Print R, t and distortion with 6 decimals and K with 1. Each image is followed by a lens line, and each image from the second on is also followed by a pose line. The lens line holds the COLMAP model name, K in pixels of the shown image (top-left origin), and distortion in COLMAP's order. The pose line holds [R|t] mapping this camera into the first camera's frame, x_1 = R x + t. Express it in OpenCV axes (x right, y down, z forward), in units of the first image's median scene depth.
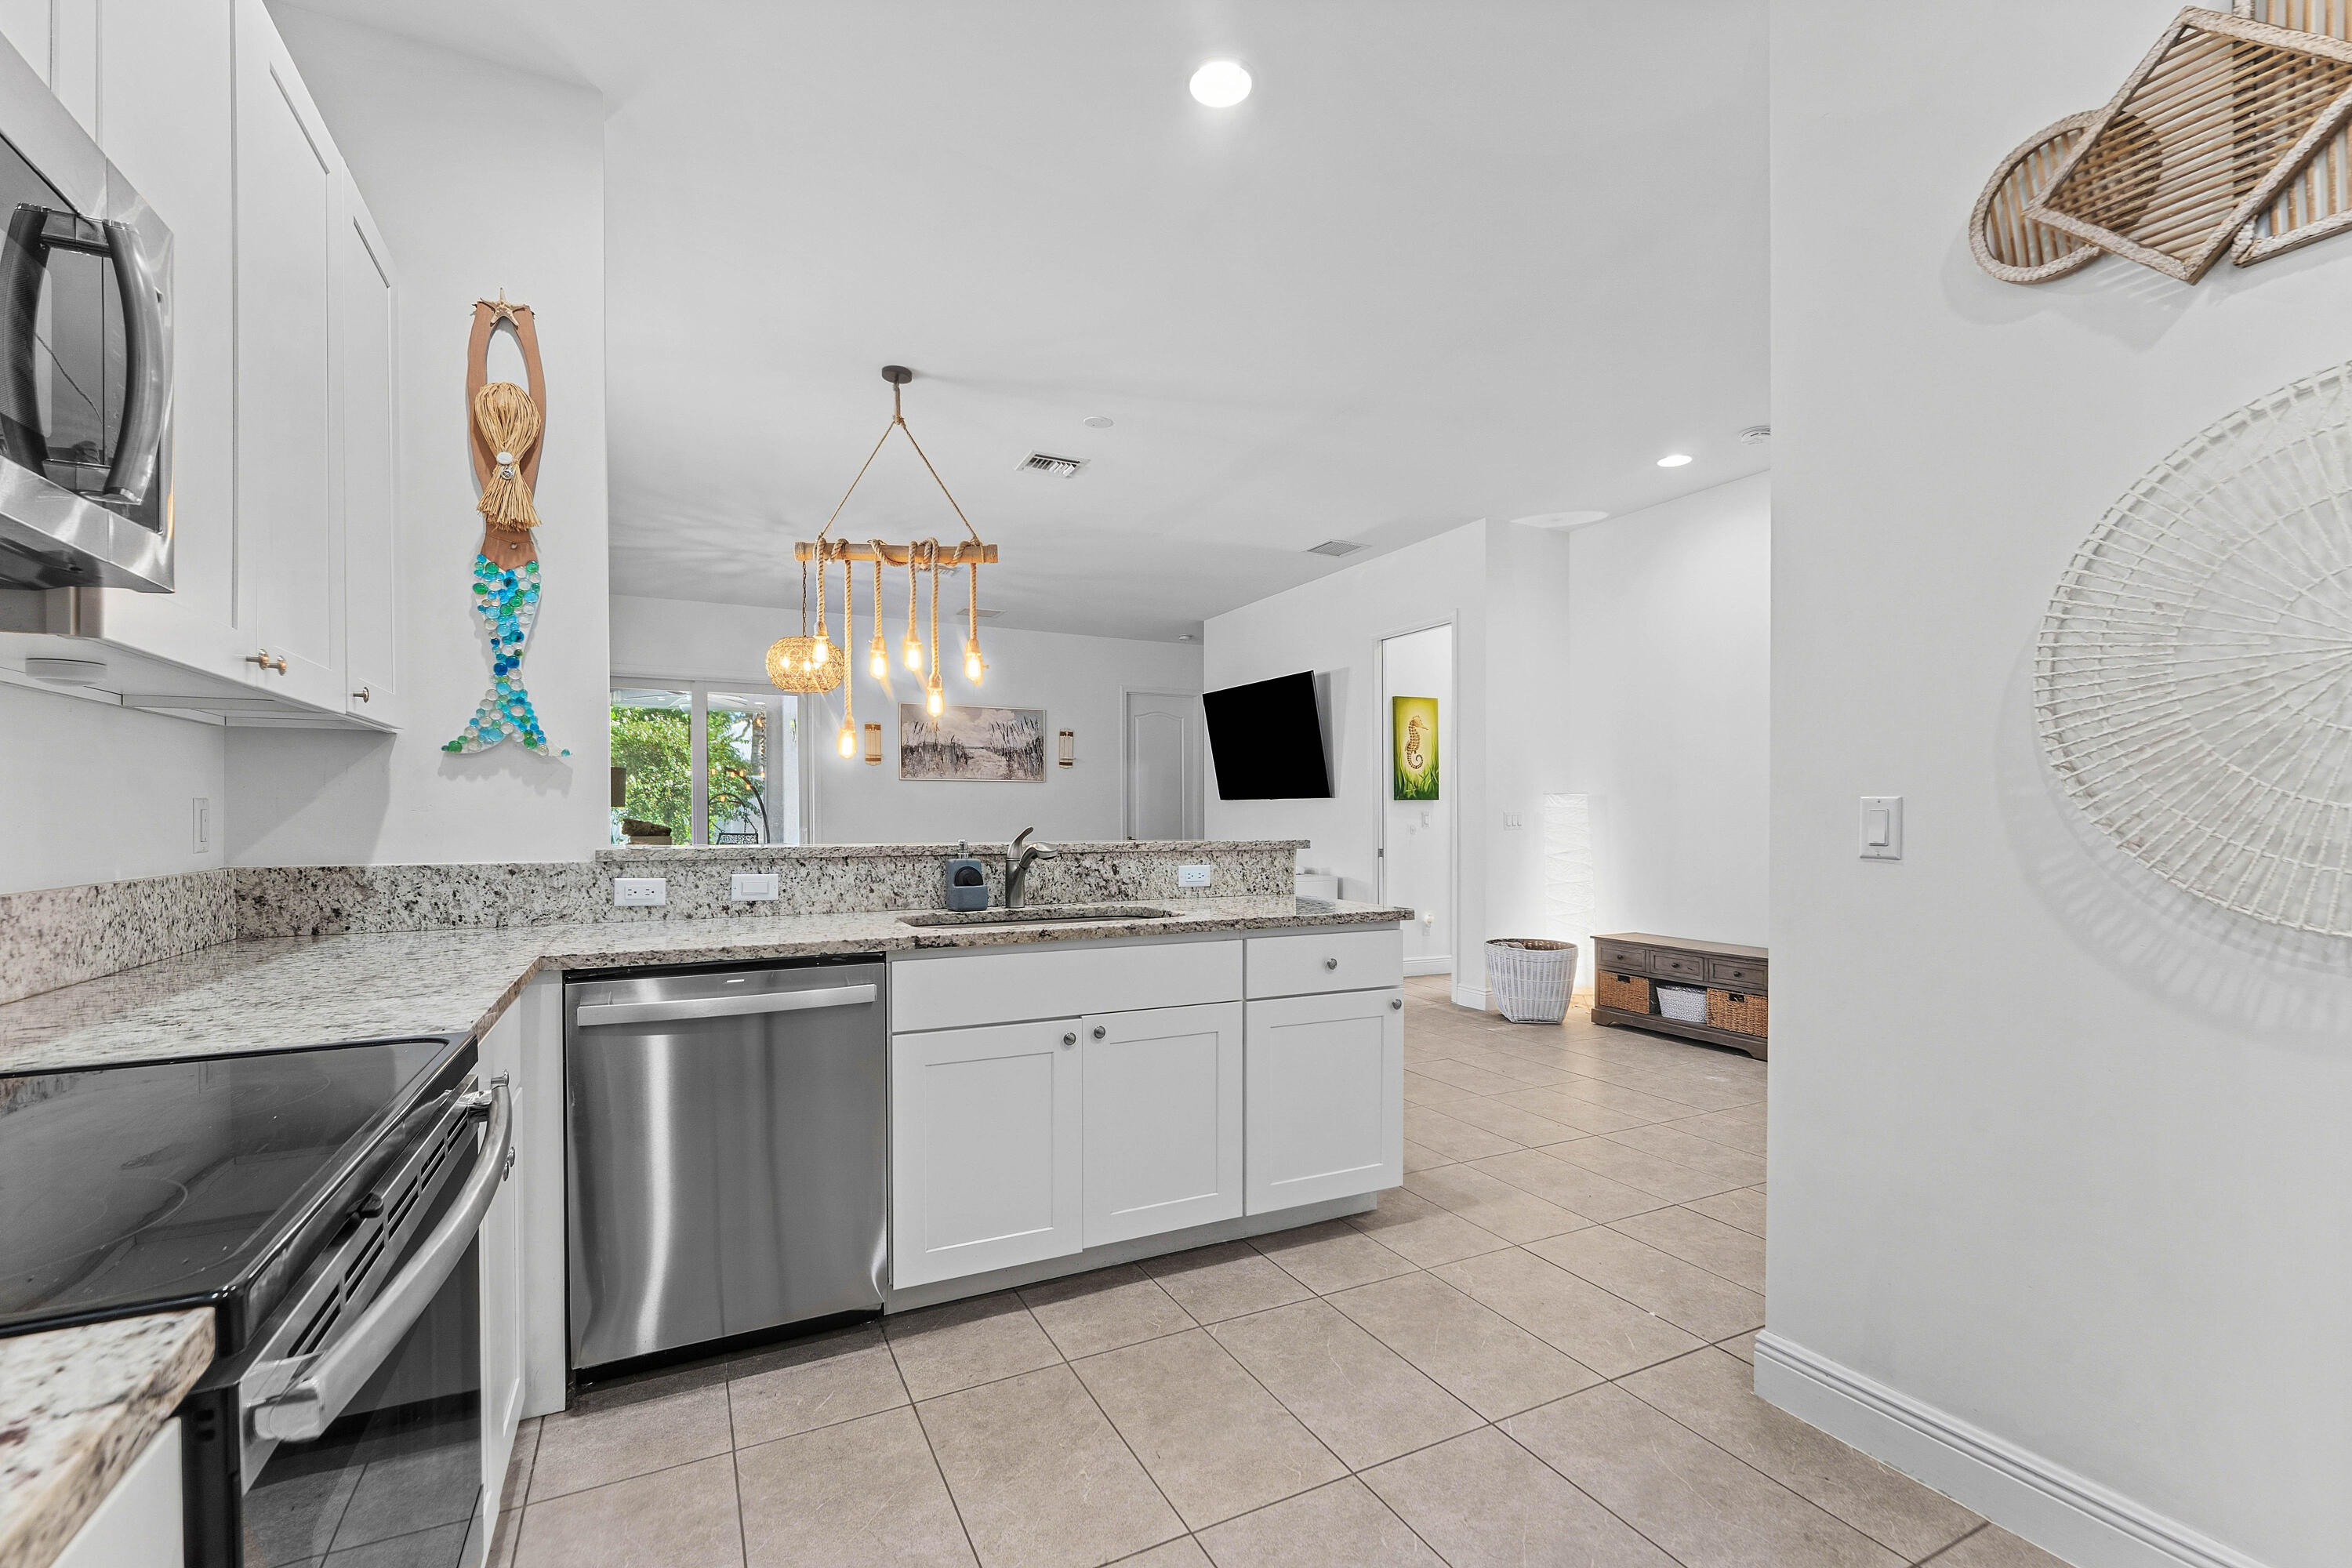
lens RADIAL K [[1006.3, 0, 1157.7], [0, 1006.3, 818.8], [0, 0, 1]] dist [-0.000985, 0.000997]
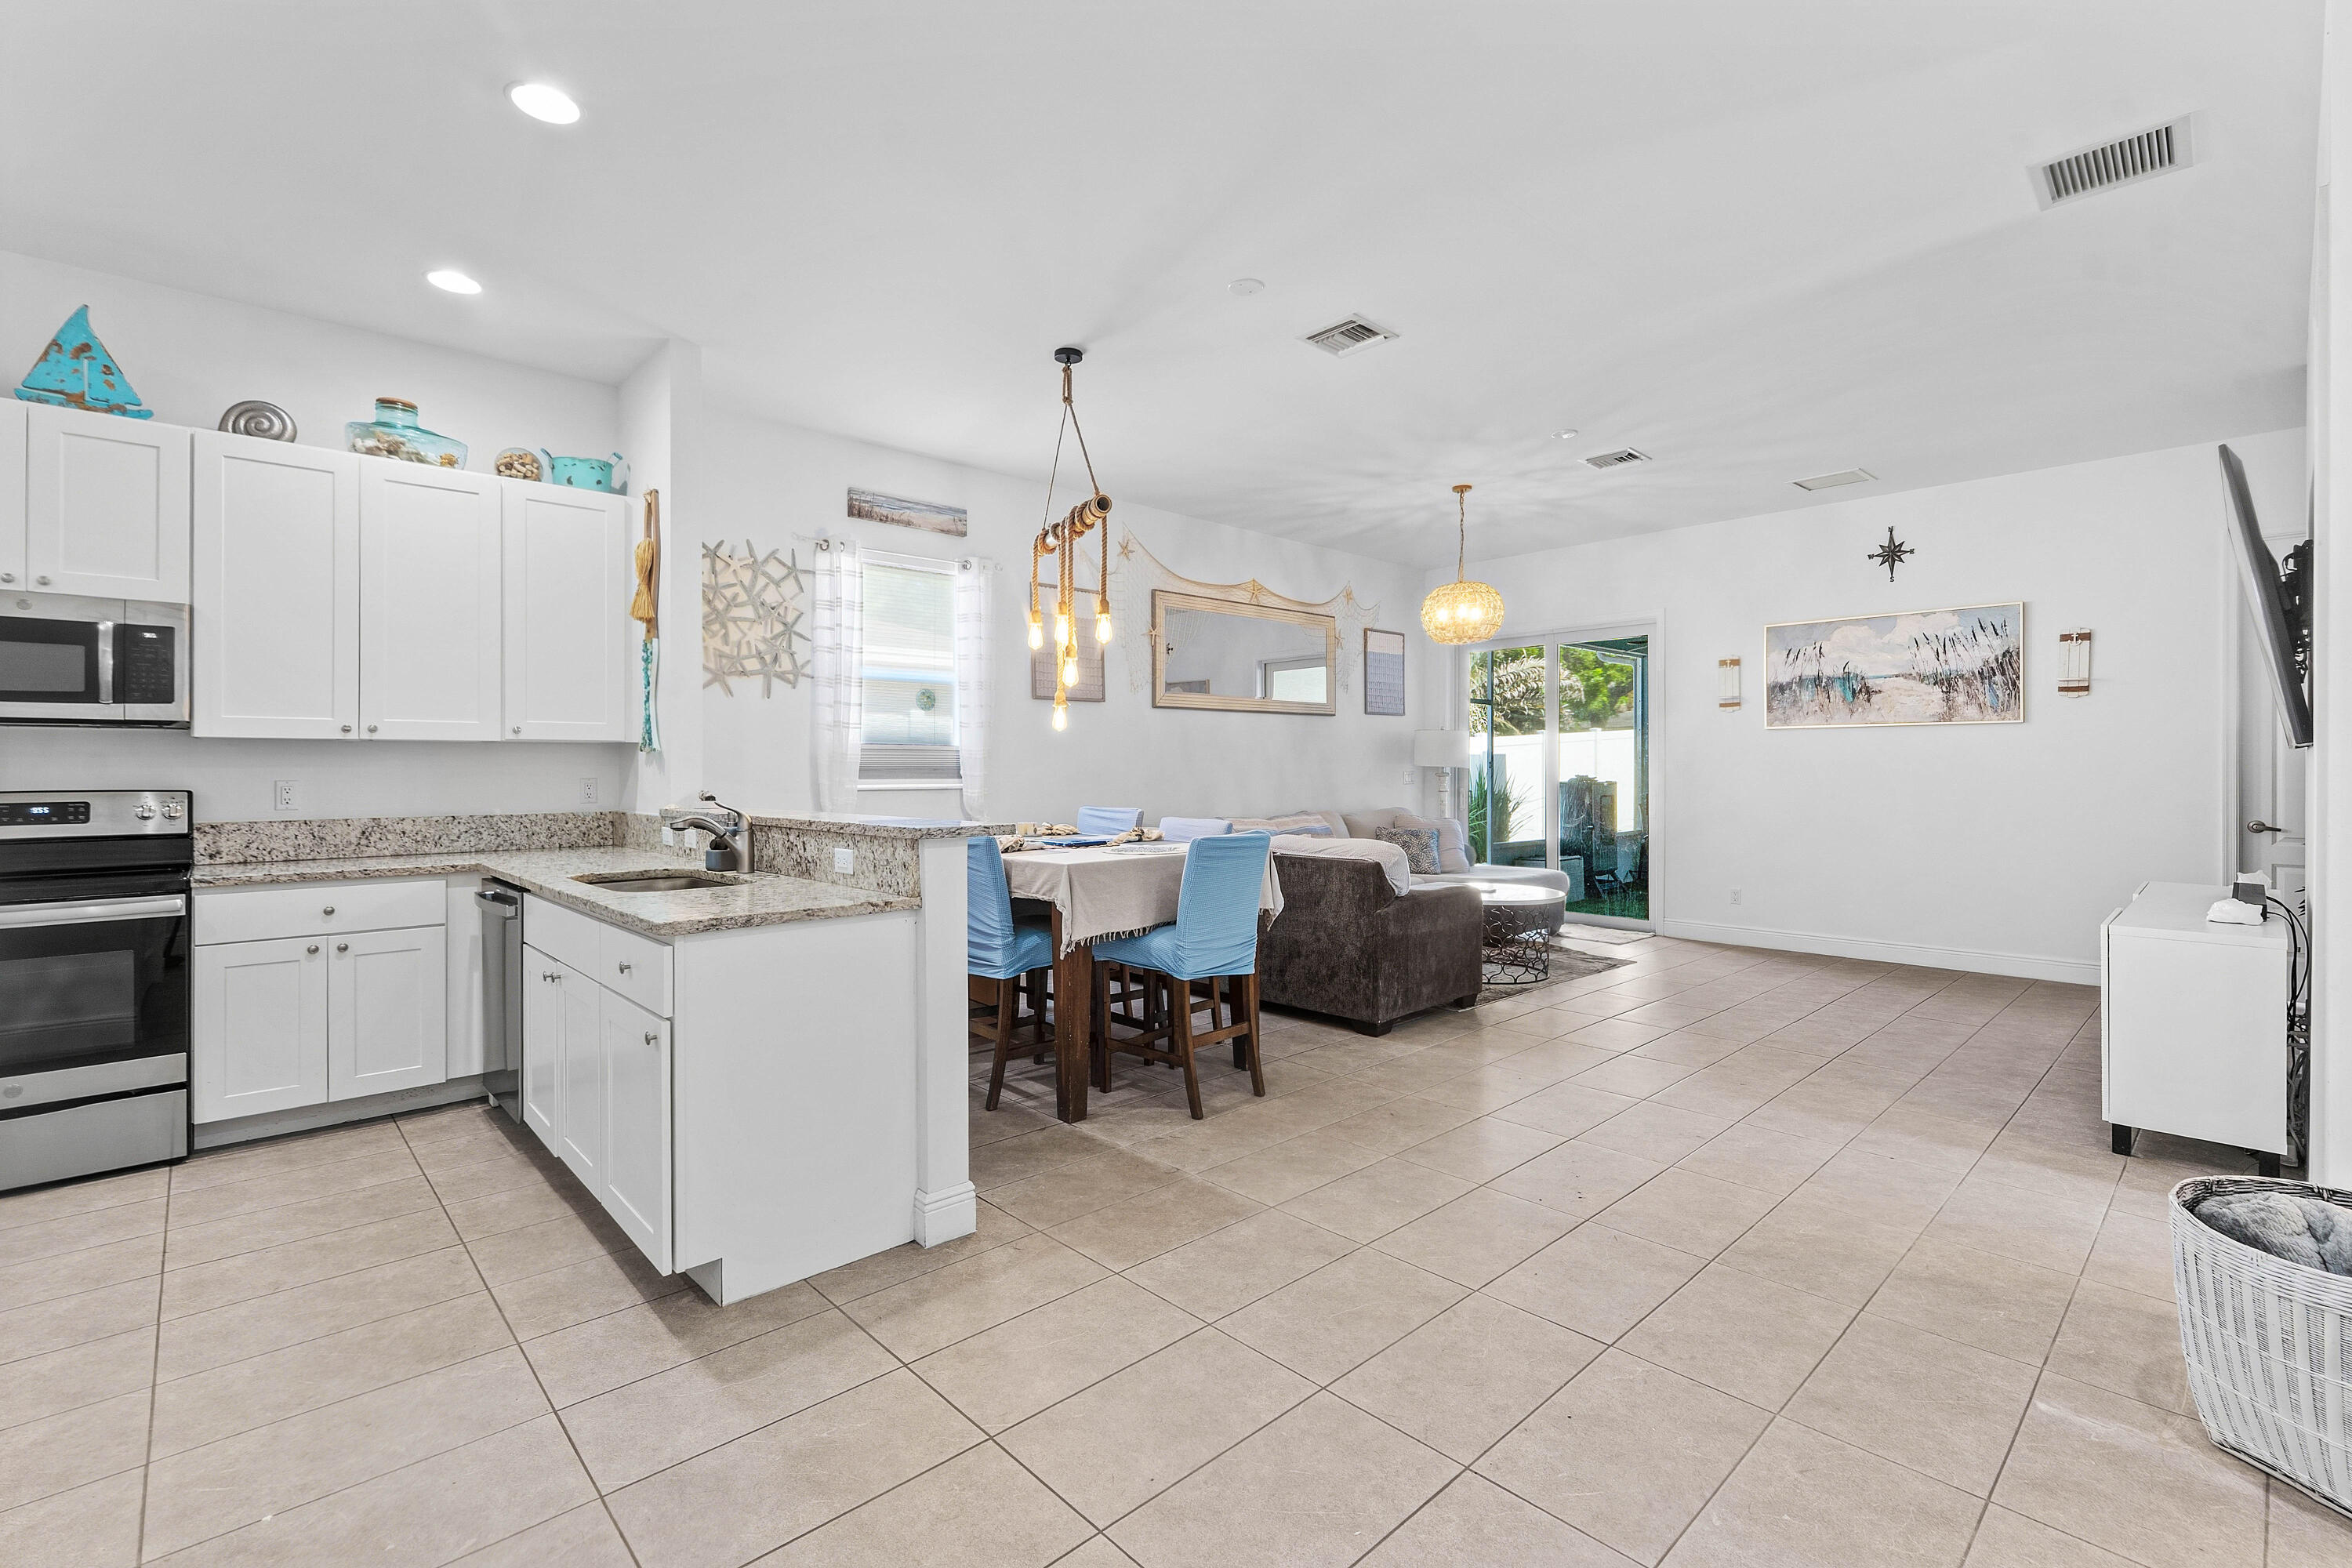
lens RADIAL K [[1006.3, 0, 1111.8], [0, 1006.3, 769.1], [0, 0, 1]] dist [-0.000985, 0.000997]
pose [[0.291462, 0.000122, -0.956583, 0.313870], [-0.001854, 0.999998, -0.000438, -0.008013], [0.956581, 0.001901, 0.291461, 0.318610]]
